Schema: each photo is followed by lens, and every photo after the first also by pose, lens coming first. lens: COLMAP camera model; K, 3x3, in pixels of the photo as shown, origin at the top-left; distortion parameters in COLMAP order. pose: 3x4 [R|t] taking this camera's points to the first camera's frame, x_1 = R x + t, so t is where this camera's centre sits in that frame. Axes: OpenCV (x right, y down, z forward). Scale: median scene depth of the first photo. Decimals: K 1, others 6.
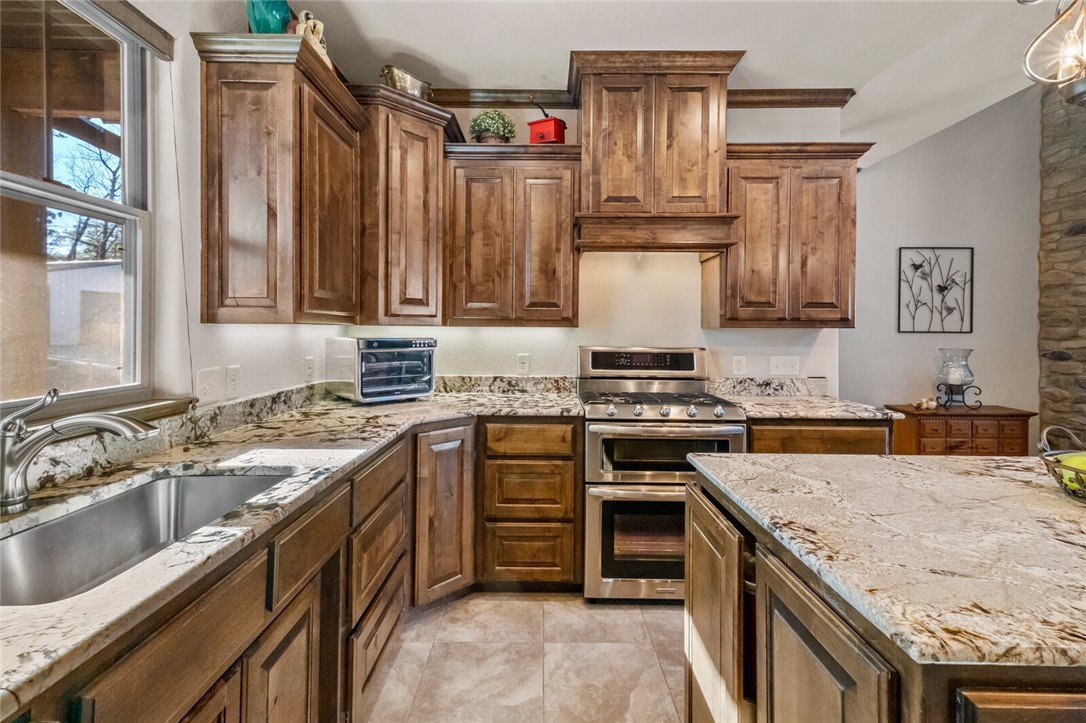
lens RADIAL K [[476.8, 0, 545.4], [0, 476.8, 334.1], [0, 0, 1]] dist [-0.002810, 0.000714]
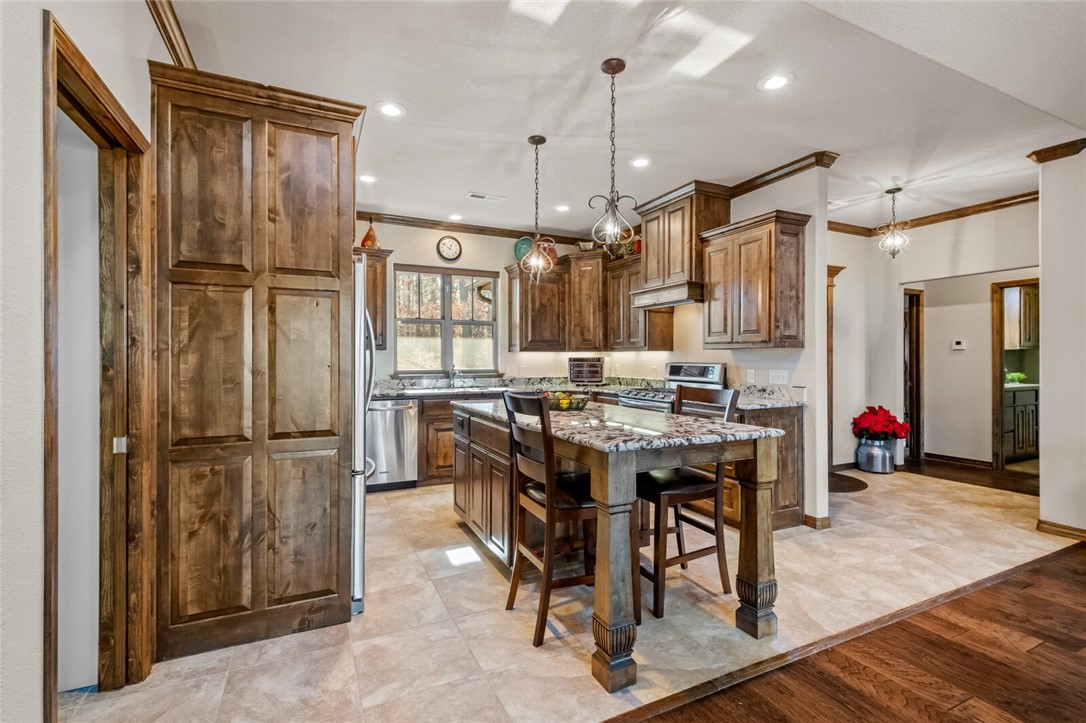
lens RADIAL K [[476.8, 0, 546.6], [0, 476.8, 360.3], [0, 0, 1]] dist [-0.002810, 0.000714]
pose [[0.467470, -0.000142, -0.884009, 1.831635], [-0.000439, 1.000000, -0.000393, 0.026505], [0.884009, 0.000572, 0.467469, -0.261604]]
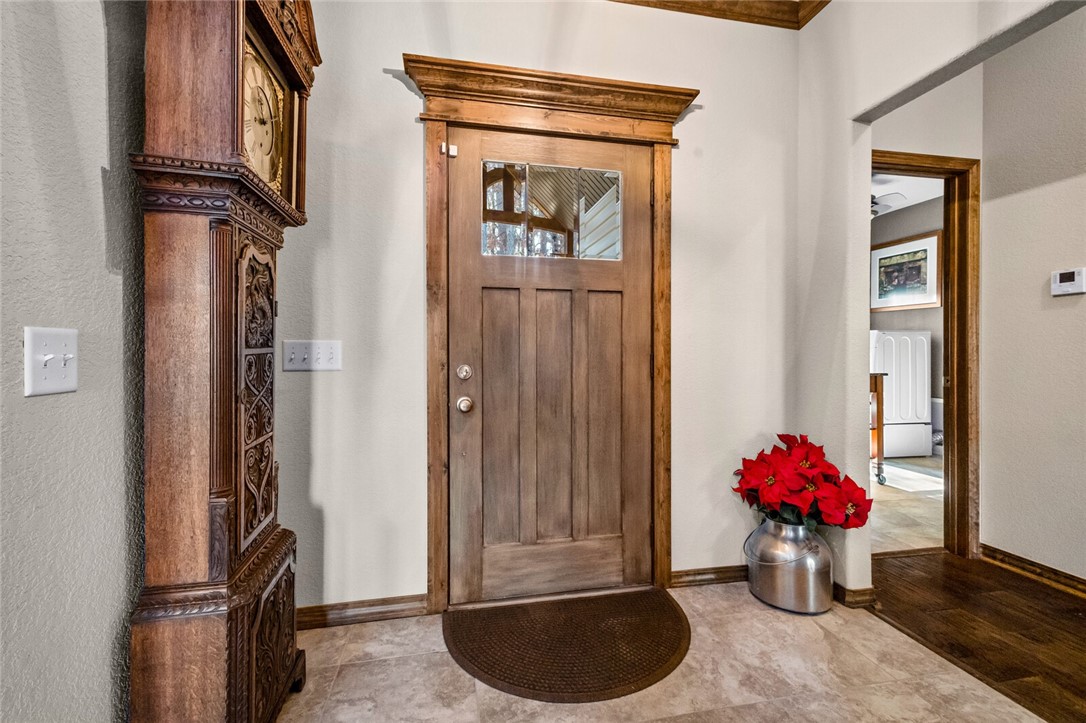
lens RADIAL K [[476.8, 0, 544.4], [0, 476.8, 351.9], [0, 0, 1]] dist [-0.002810, 0.000714]
pose [[0.238300, 0.004410, -0.971182, 1.281727], [0.000693, 0.999989, 0.004711, 0.083343], [0.971191, -0.001796, 0.238294, 1.684166]]
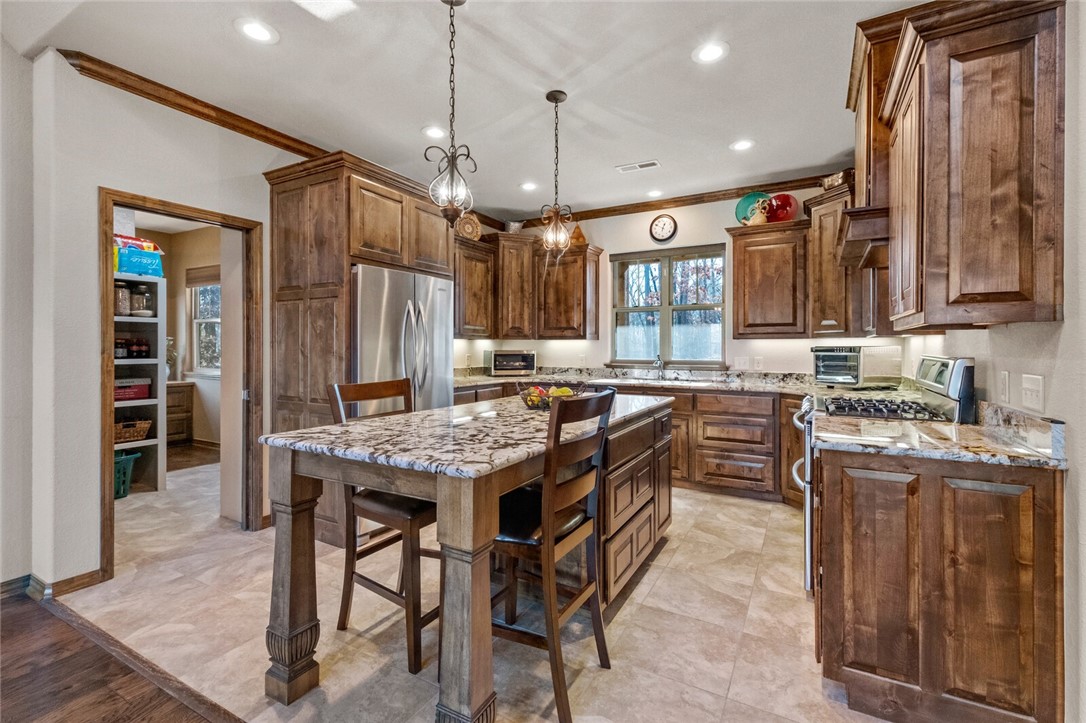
lens RADIAL K [[476.8, 0, 568.2], [0, 476.8, 347.4], [0, 0, 1]] dist [-0.002810, 0.000714]
pose [[-0.435287, -0.005725, -0.900273, 1.651964], [-0.005761, 0.999977, -0.003573, 0.025583], [0.900273, 0.003631, -0.435310, 1.013922]]
